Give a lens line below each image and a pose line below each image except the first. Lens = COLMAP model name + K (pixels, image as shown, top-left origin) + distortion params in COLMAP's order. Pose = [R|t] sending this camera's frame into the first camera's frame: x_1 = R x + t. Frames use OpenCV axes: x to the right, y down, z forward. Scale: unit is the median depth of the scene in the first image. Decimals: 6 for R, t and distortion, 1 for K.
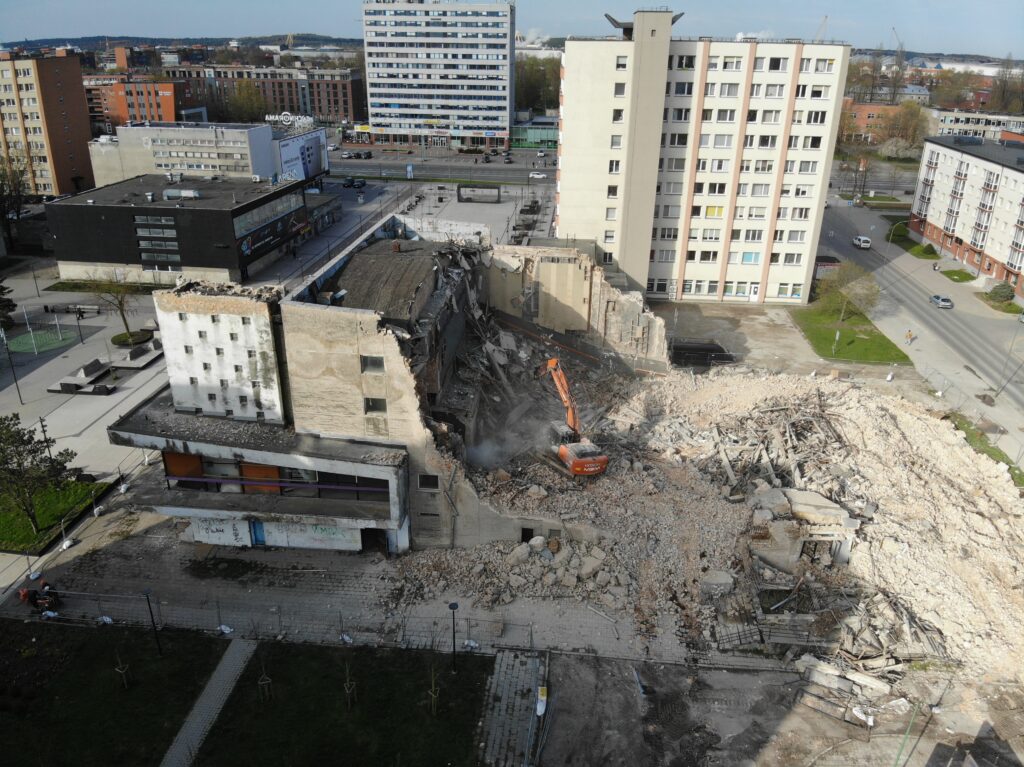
lens RADIAL K [[755.0, 0, 509.7], [0, 755.0, 379.0], [0, 0, 1]] dist [0.092924, -0.189086]
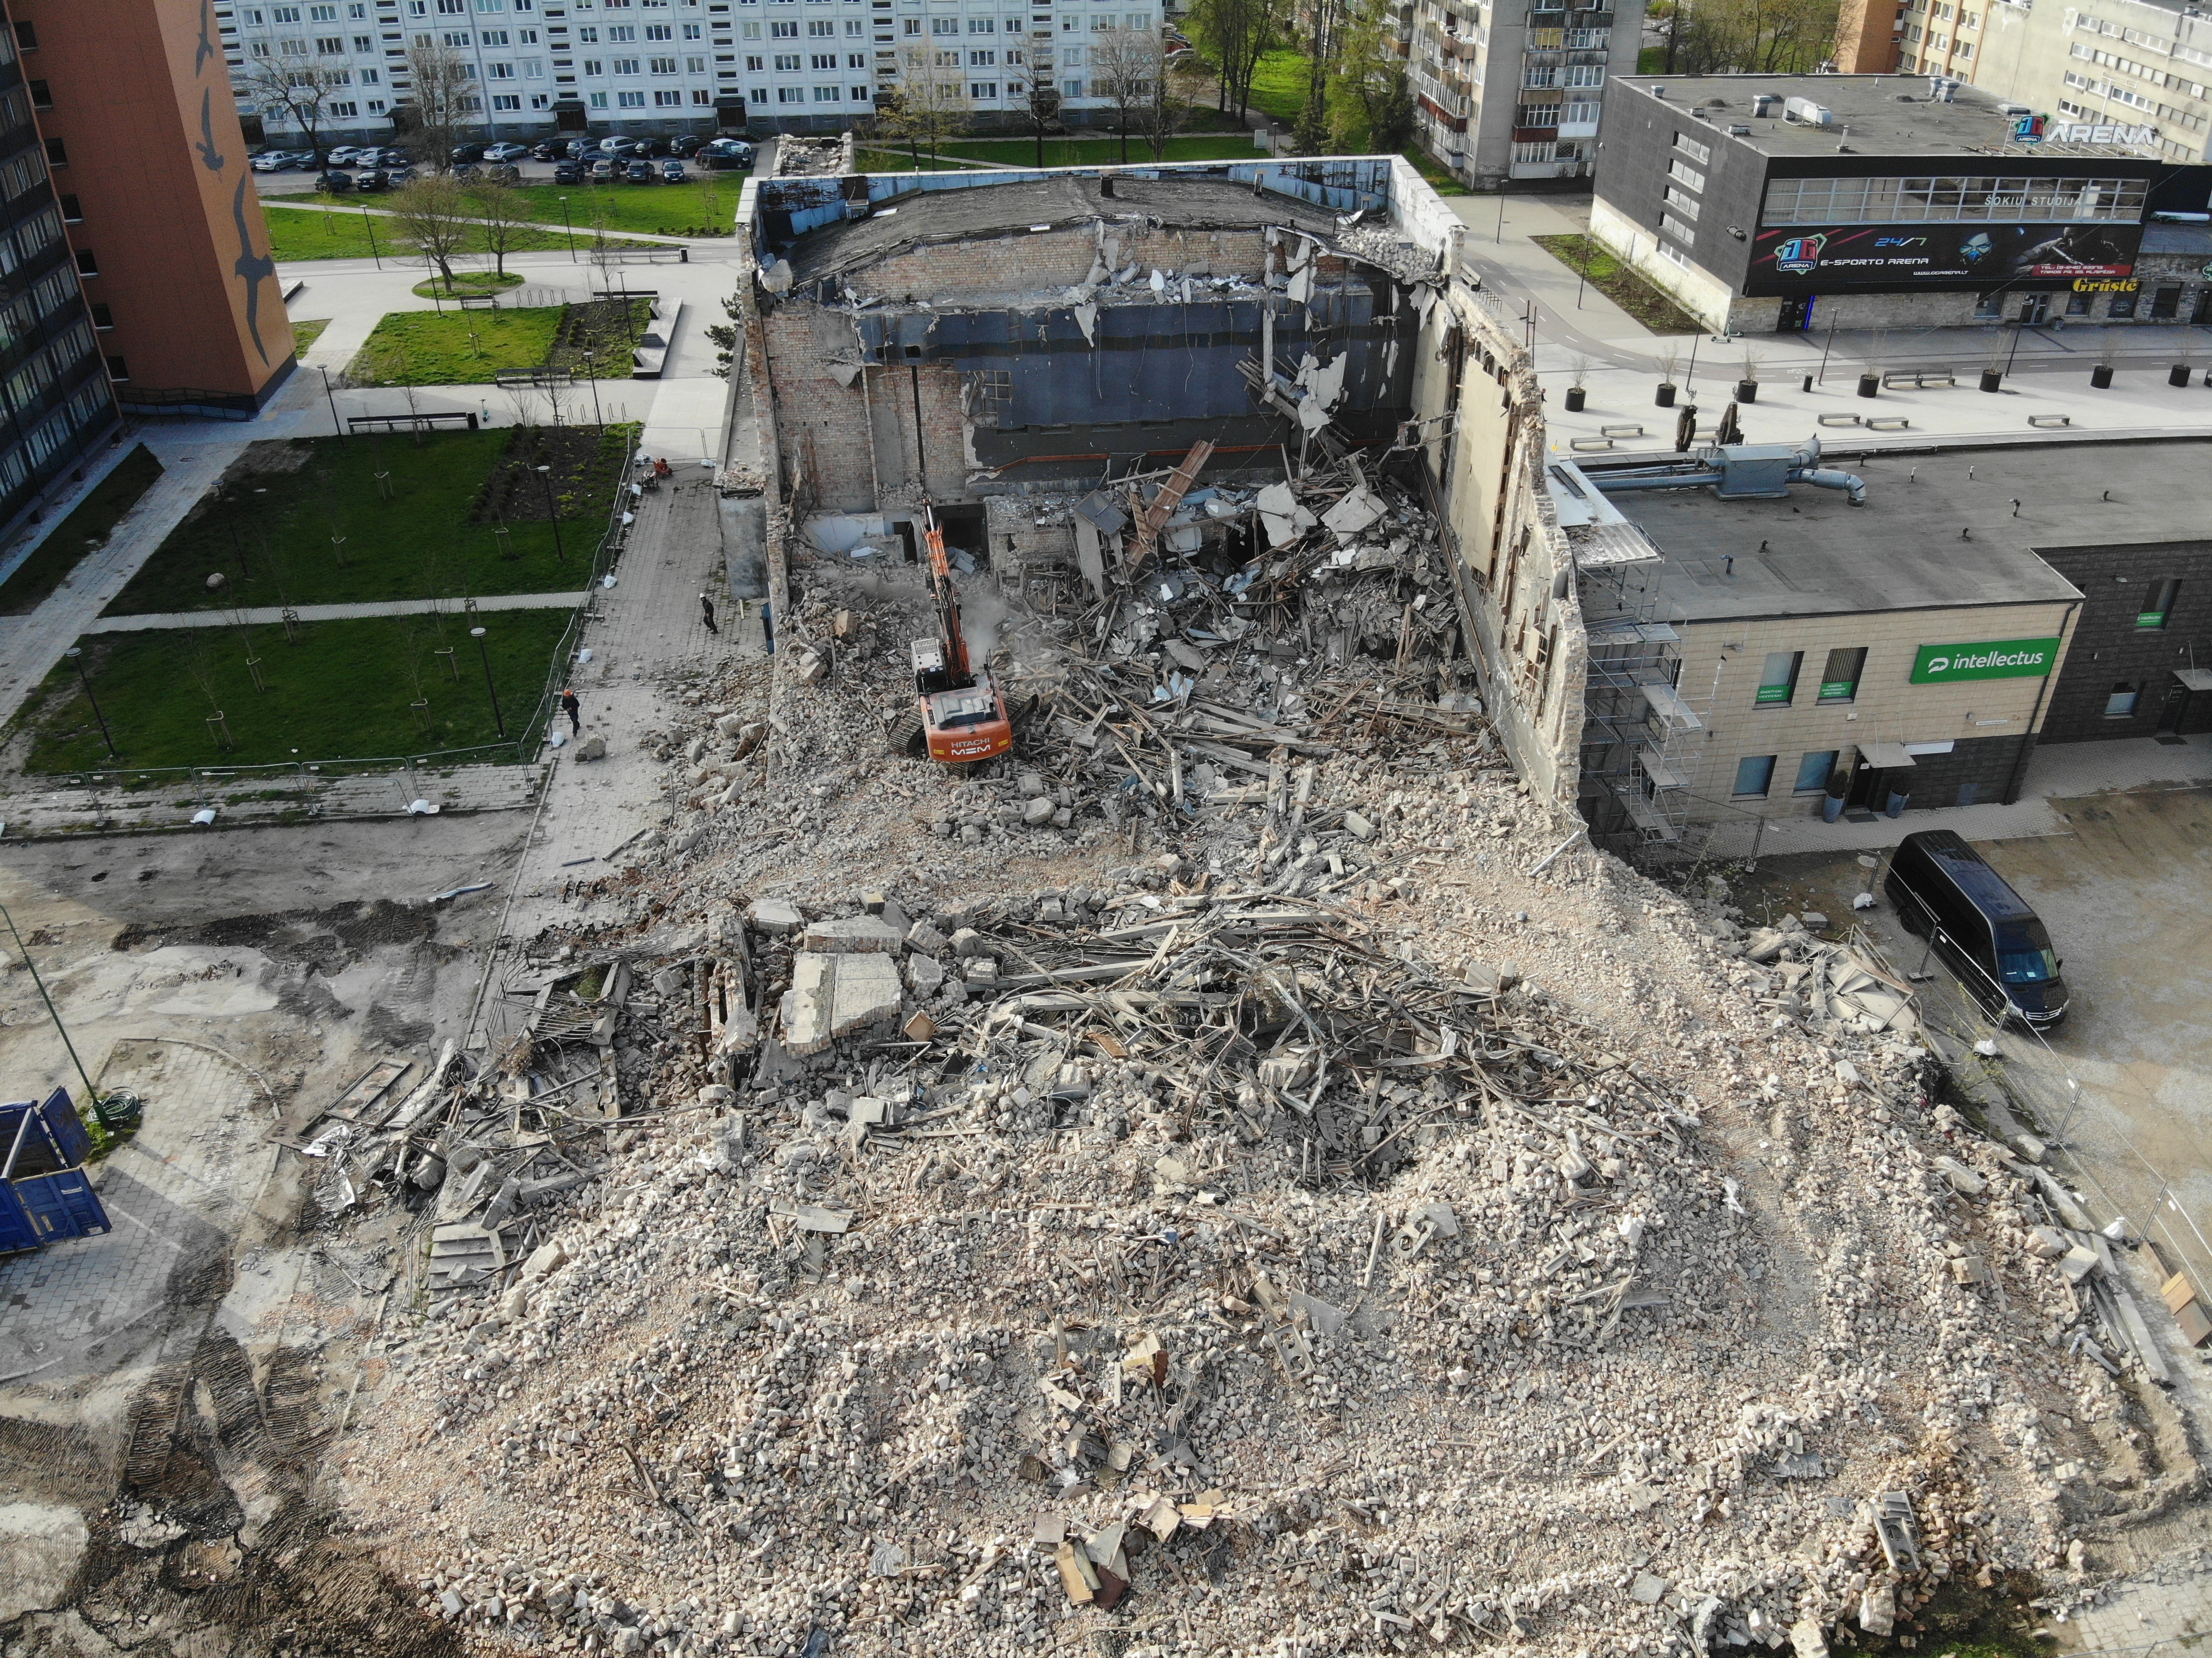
lens RADIAL K [[1630.9, 0, 1105.8], [0, 1630.9, 814.4], [0, 0, 1]] dist [0.092924, -0.189086]
pose [[0.214625, 0.523264, -0.824700, 0.600667], [-0.386081, 0.821060, 0.420478, -0.181262], [0.897150, 0.228156, 0.378243, 0.431150]]
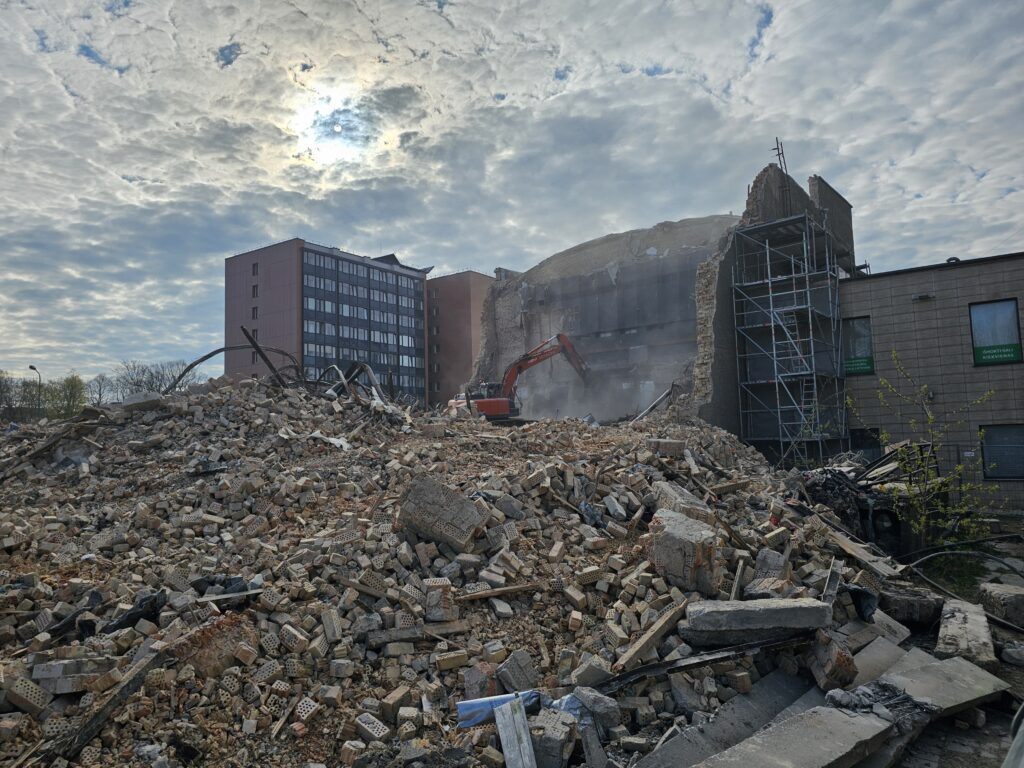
lens RADIAL K [[693.1, 0, 517.4], [0, 693.1, 379.2], [0, 0, 1]] dist [0.061388, -0.050521]
pose [[-0.531245, -0.081711, -0.843269, 0.419028], [-0.328998, 0.937122, 0.116458, -0.027242], [0.780730, 0.339302, -0.524724, 0.869444]]
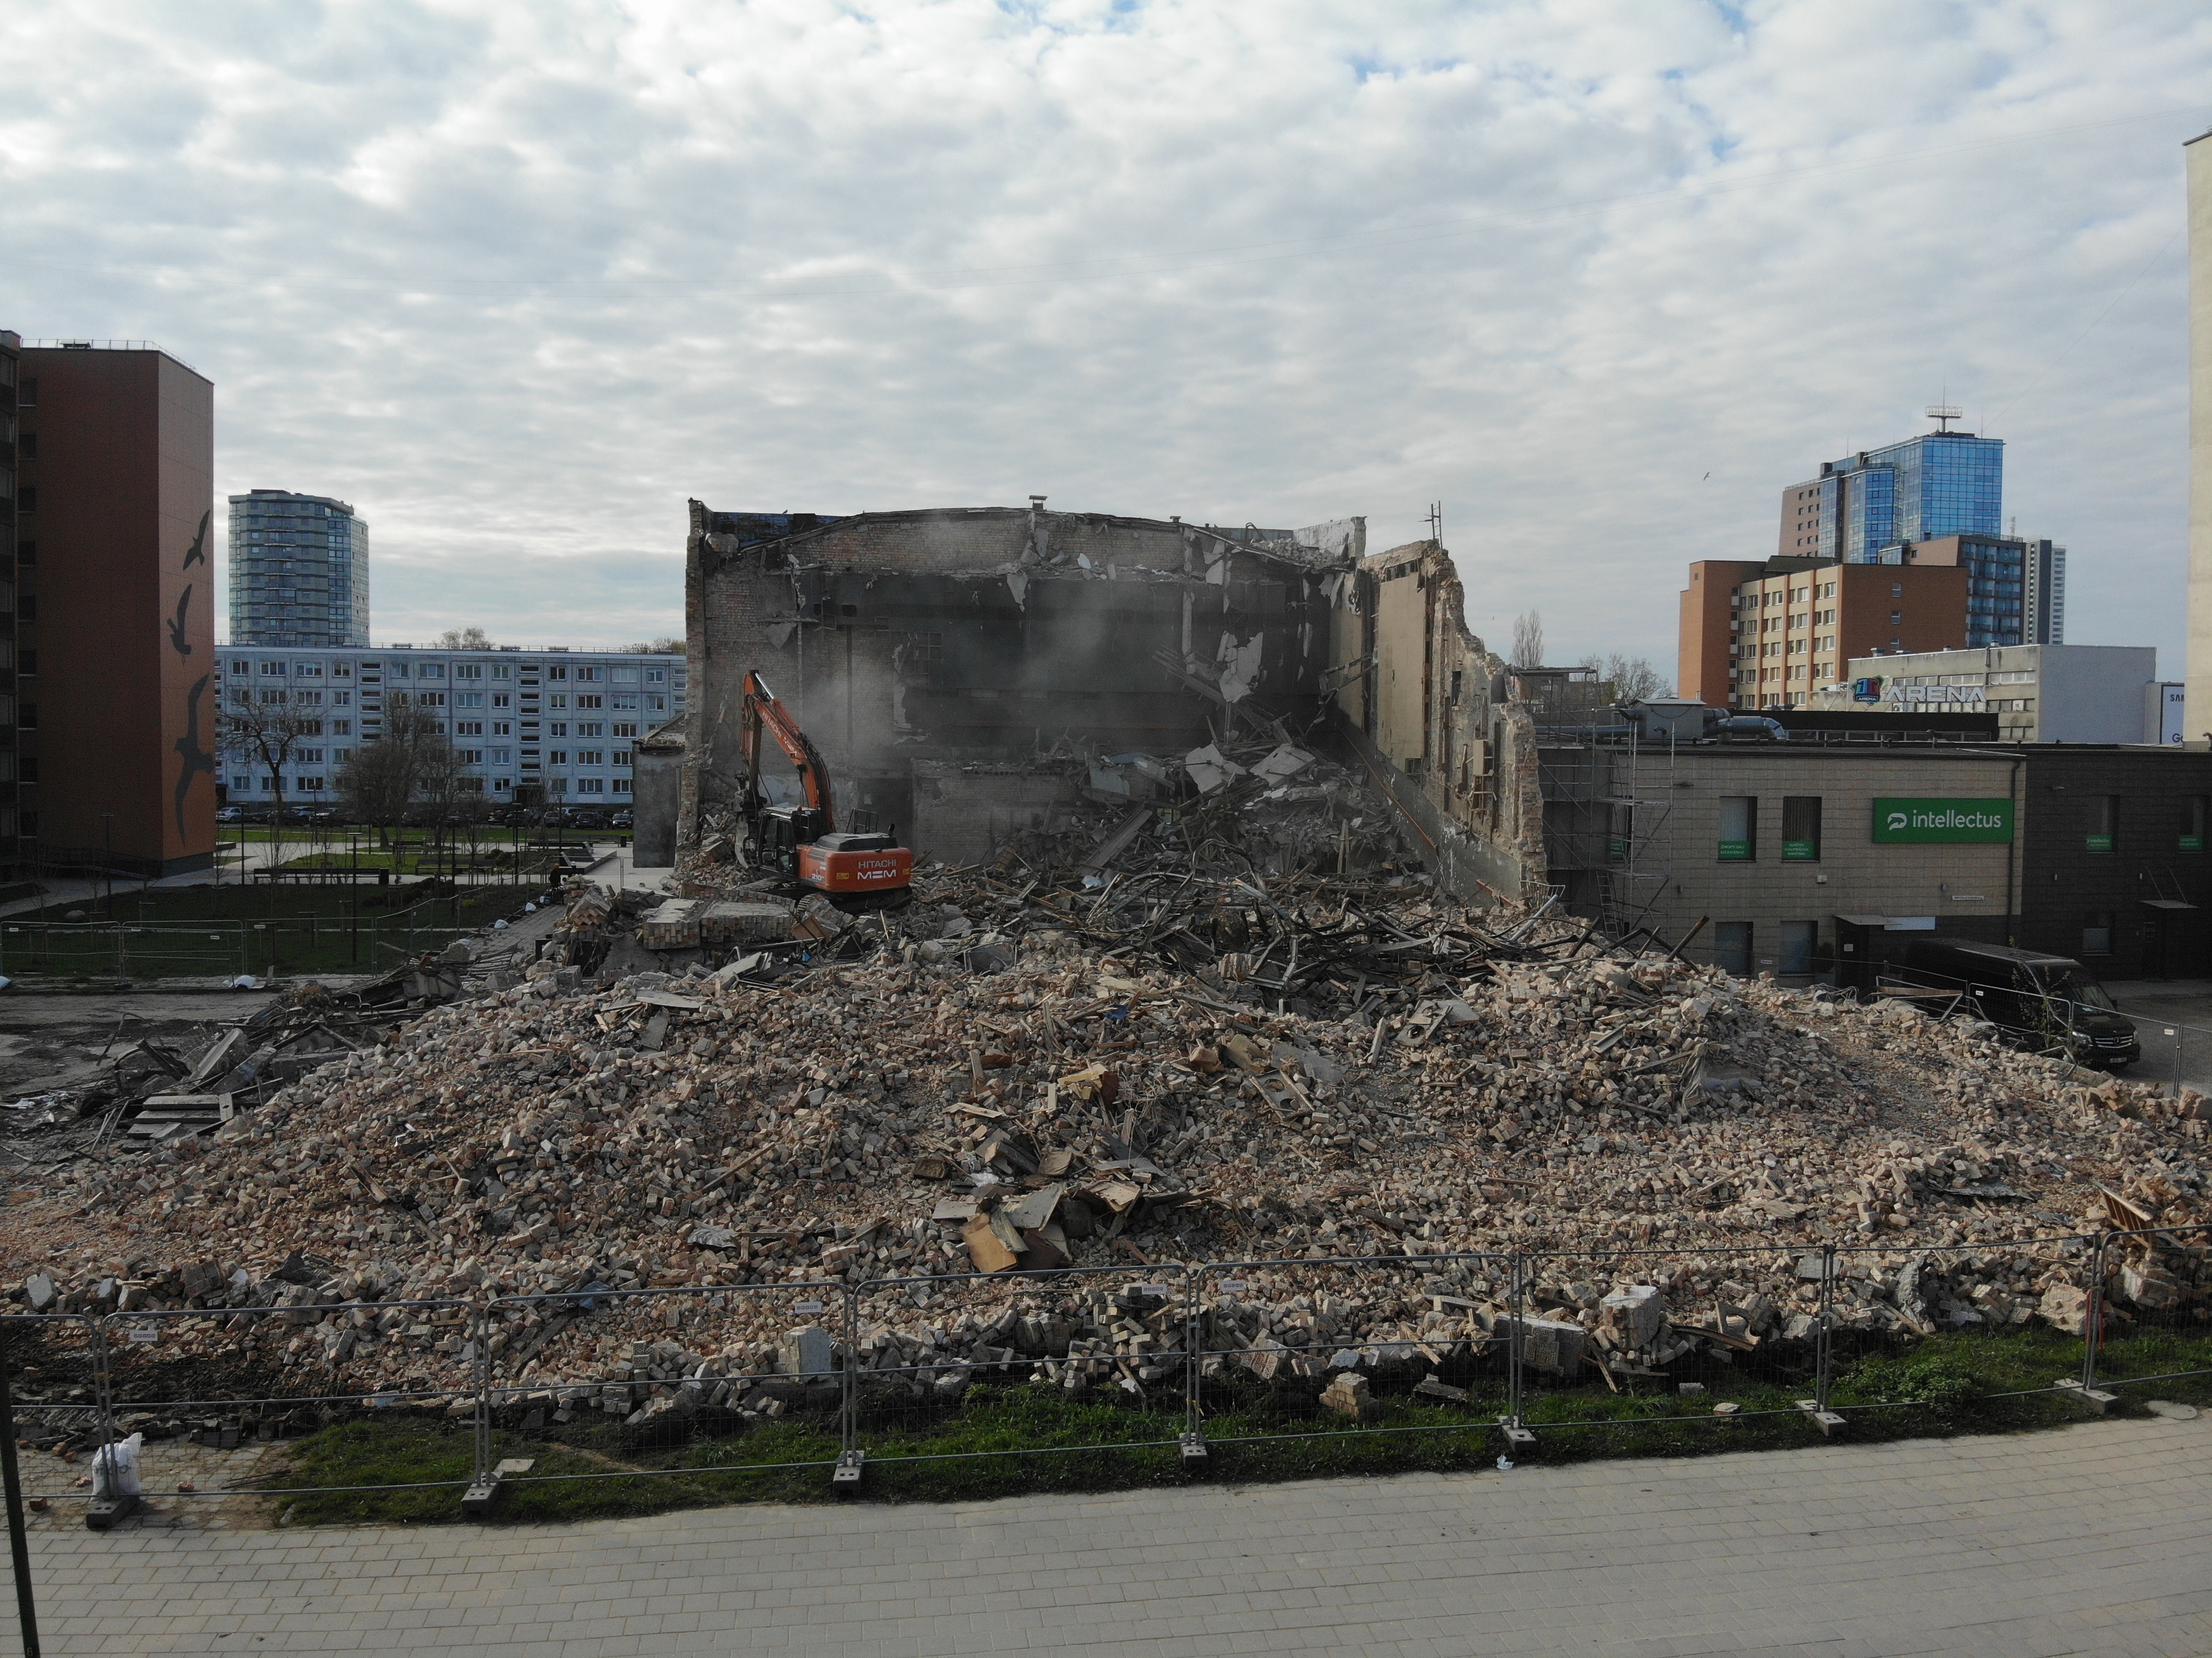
lens RADIAL K [[1630.9, 0, 1104.5], [0, 1630.9, 816.6], [0, 0, 1]] dist [0.092924, -0.189086]
pose [[0.260471, 0.033144, -0.964913, 0.627896], [-0.396970, 0.914701, -0.075740, 0.061791], [0.880096, 0.402770, 0.251411, 0.526637]]
